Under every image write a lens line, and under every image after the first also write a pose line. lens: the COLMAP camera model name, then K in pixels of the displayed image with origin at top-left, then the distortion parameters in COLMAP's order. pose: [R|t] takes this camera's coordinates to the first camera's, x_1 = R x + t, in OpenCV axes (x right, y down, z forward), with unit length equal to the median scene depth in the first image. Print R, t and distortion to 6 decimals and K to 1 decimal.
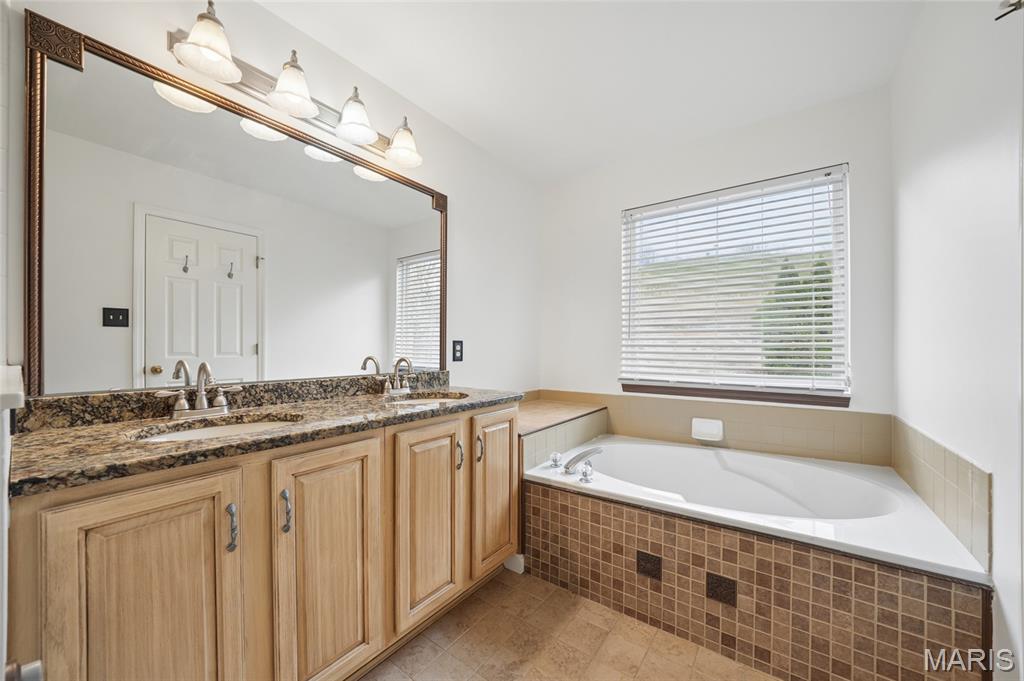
lens RADIAL K [[380.1, 0, 510.8], [0, 380.1, 342.3], [0, 0, 1]] dist [-0.001038, -0.000055]
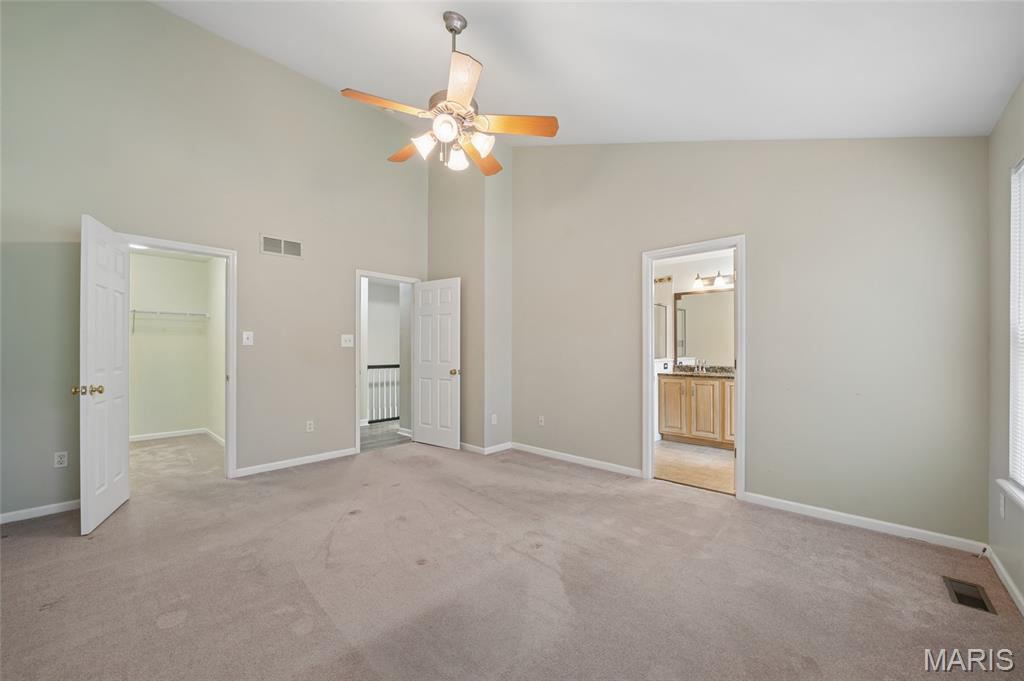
lens RADIAL K [[380.1, 0, 511.3], [0, 380.1, 346.0], [0, 0, 1]] dist [-0.001038, -0.000055]
pose [[-0.103516, -0.006691, -0.994605, 3.929808], [0.002125, 0.999974, -0.006948, -0.075698], [0.994626, -0.002833, -0.103499, -0.678034]]
